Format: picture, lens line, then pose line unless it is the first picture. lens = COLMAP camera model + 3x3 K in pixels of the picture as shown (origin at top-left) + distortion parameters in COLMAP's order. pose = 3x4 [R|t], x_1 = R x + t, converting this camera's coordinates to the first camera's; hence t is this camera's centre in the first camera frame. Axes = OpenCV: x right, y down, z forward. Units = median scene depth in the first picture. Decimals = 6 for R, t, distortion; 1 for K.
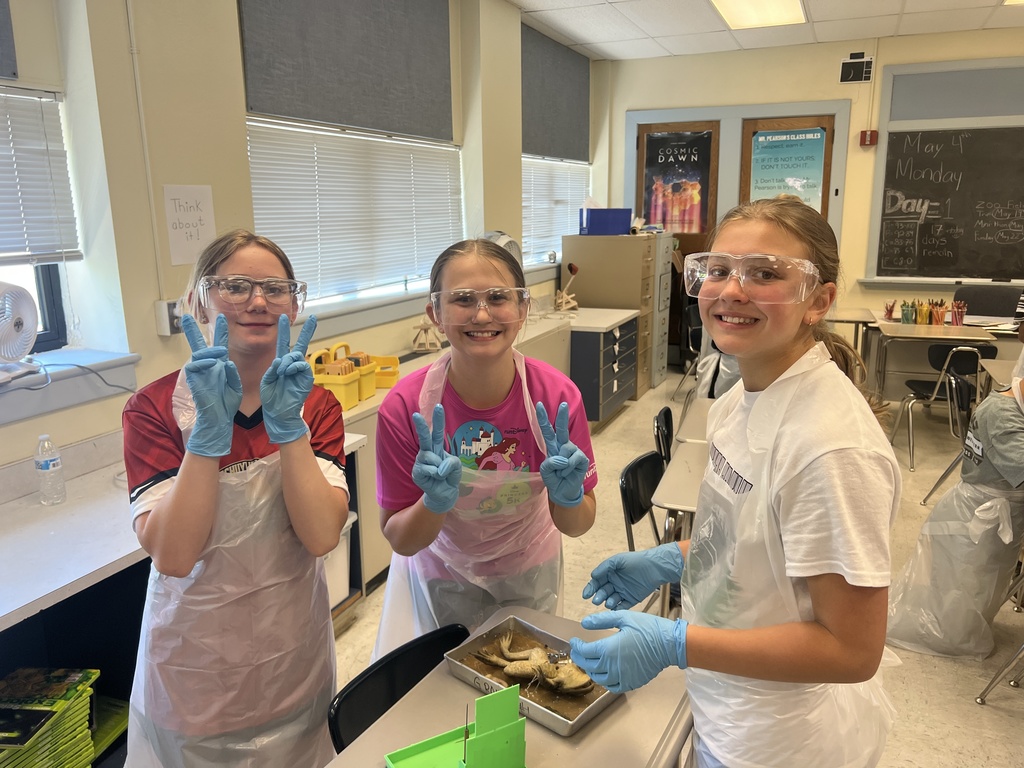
lens RADIAL K [[774.5, 0, 513.6], [0, 774.5, 384.7], [0, 0, 1]] dist [0.031809, -0.034529]
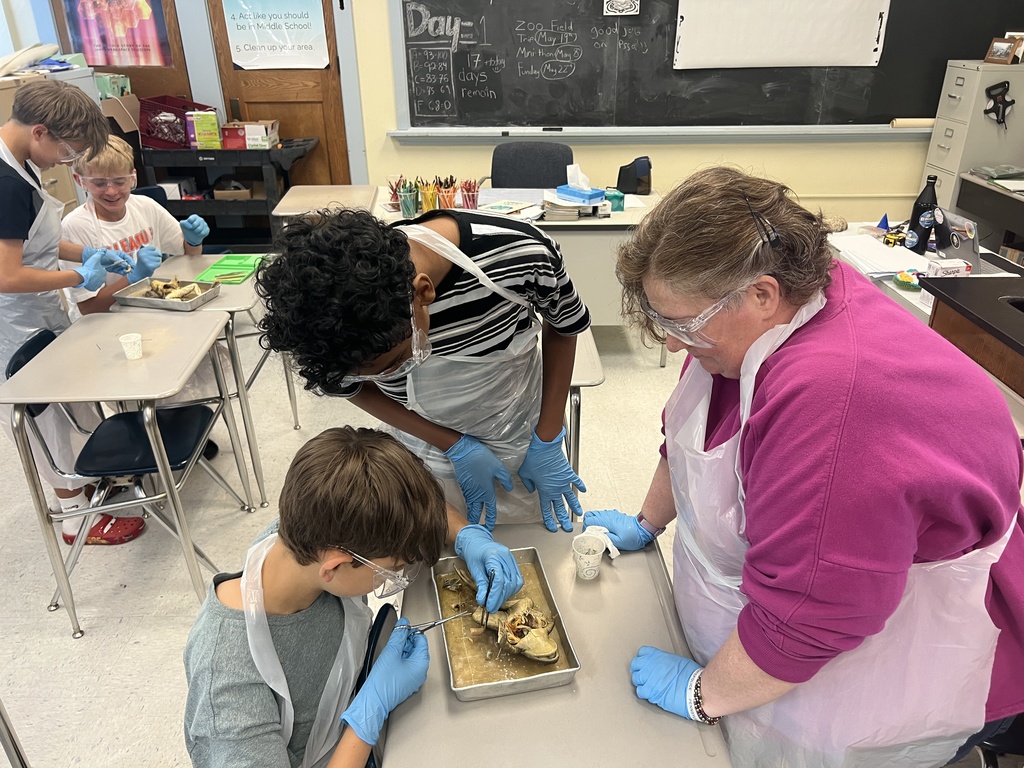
lens RADIAL K [[774.5, 0, 514.7], [0, 774.5, 383.1], [0, 0, 1]] dist [0.031809, -0.034529]
pose [[0.913556, -0.169006, 0.369936, 0.246021], [0.084430, 0.968566, 0.233992, -0.069139], [-0.397854, -0.182531, 0.899108, 0.249819]]
